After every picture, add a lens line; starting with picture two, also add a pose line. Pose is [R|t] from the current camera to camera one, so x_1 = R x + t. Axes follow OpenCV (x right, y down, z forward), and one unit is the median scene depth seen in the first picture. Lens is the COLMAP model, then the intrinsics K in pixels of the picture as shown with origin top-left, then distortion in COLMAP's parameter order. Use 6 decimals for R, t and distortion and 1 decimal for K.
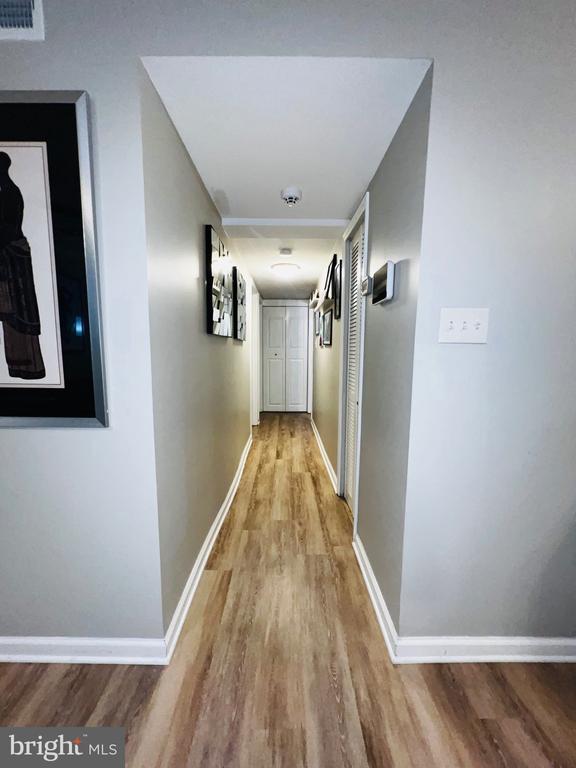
lens RADIAL K [[307.7, 0, 286.0], [0, 307.7, 384.1], [0, 0, 1]] dist [-0.001710, 0.000362]
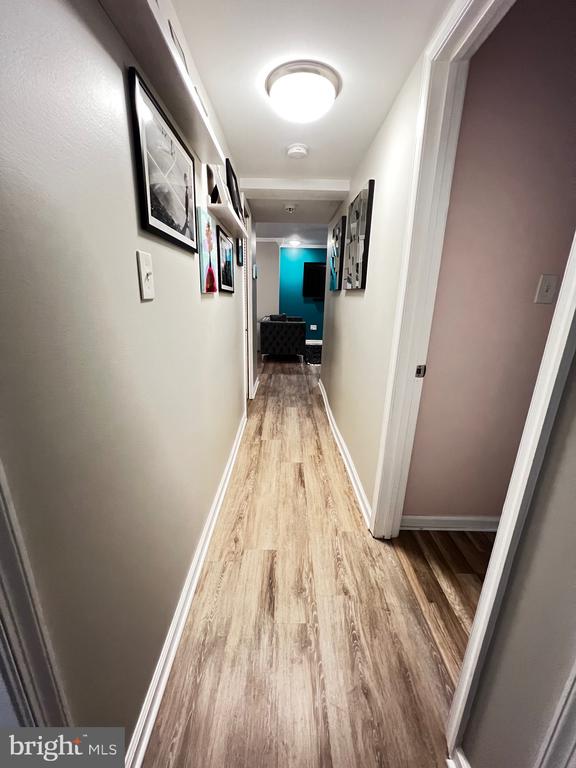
lens RADIAL K [[307.7, 0, 286.0], [0, 307.7, 384.1], [0, 0, 1]] dist [-0.001710, 0.000362]
pose [[-0.999701, -0.024044, -0.004375, 0.014122], [-0.023856, 0.921245, 0.388249, -0.228640], [-0.005305, 0.388238, -0.921544, 1.874789]]
